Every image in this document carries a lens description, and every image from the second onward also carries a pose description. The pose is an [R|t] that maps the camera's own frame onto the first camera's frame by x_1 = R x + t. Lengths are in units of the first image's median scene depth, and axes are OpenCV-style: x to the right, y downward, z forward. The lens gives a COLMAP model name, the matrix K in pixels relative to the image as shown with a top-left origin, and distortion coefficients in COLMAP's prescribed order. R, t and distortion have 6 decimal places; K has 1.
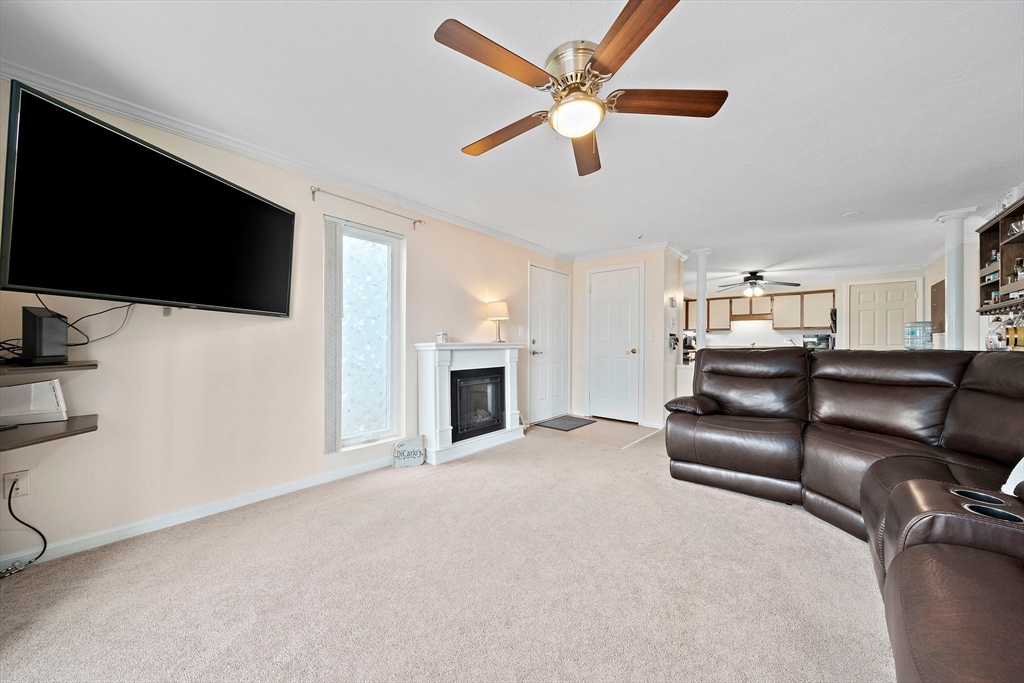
lens RADIAL K [[354.4, 0, 520.4], [0, 354.4, 340.9], [0, 0, 1]] dist [-0.001943, -0.000150]
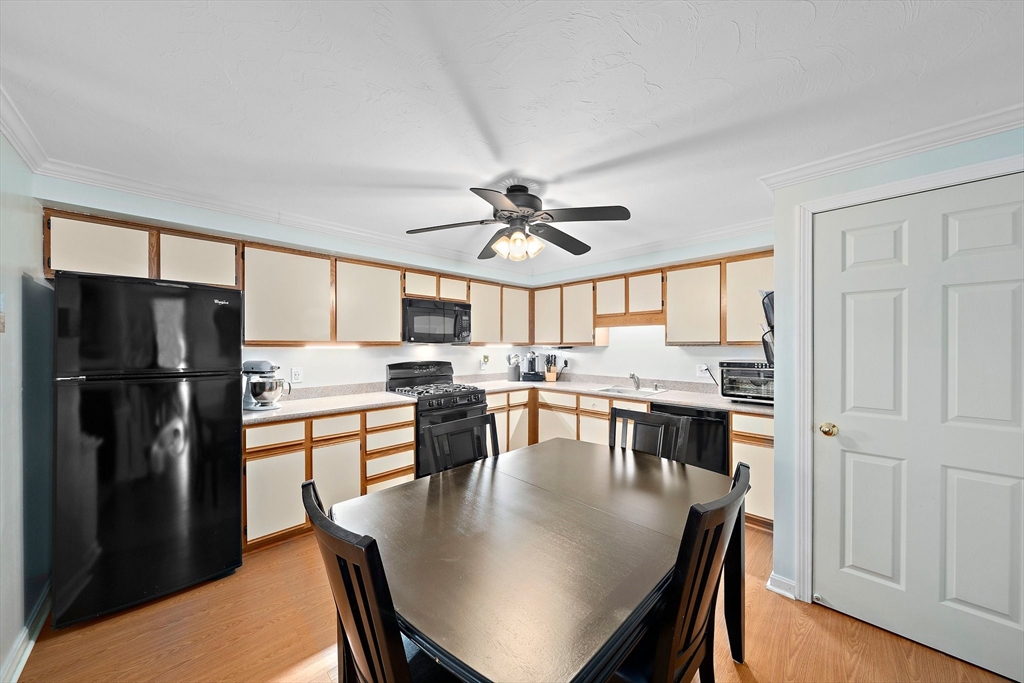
lens RADIAL K [[354.4, 0, 513.2], [0, 354.4, 347.6], [0, 0, 1]] dist [-0.001943, -0.000150]
pose [[0.995727, -0.005378, -0.092187, 1.035367], [0.005637, 0.999981, 0.002549, -0.059253], [0.092172, -0.003058, 0.995738, 0.988015]]
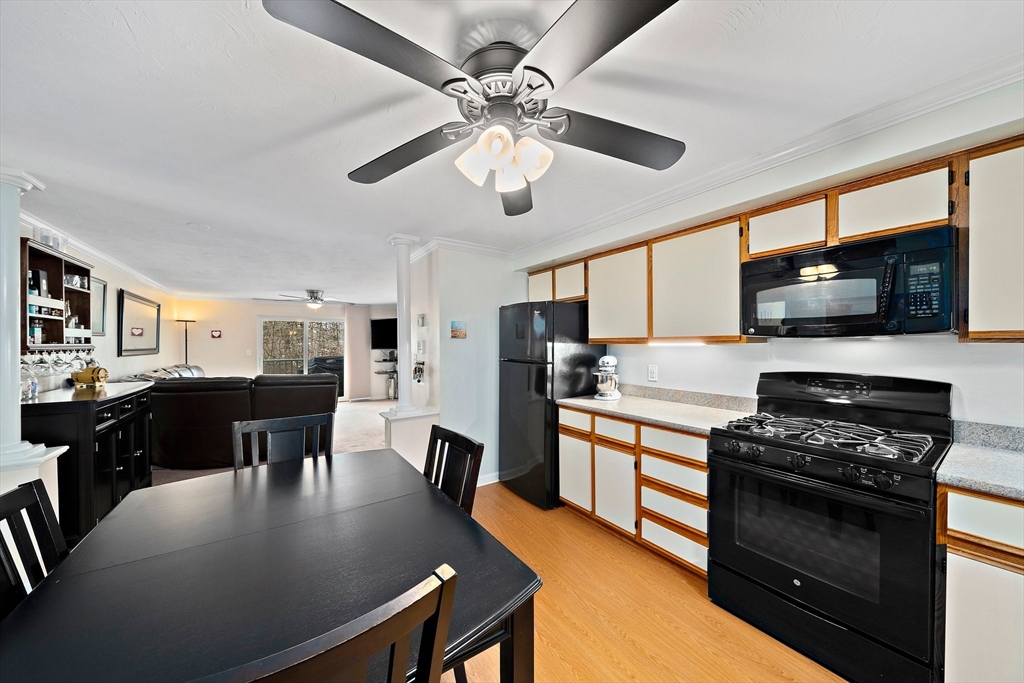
lens RADIAL K [[354.4, 0, 511.2], [0, 354.4, 345.4], [0, 0, 1]] dist [-0.001943, -0.000150]
pose [[-0.274413, 0.001982, -0.961610, 1.387959], [-0.000490, 0.999997, 0.002201, -0.059917], [0.961612, 0.001075, -0.274411, 1.898069]]
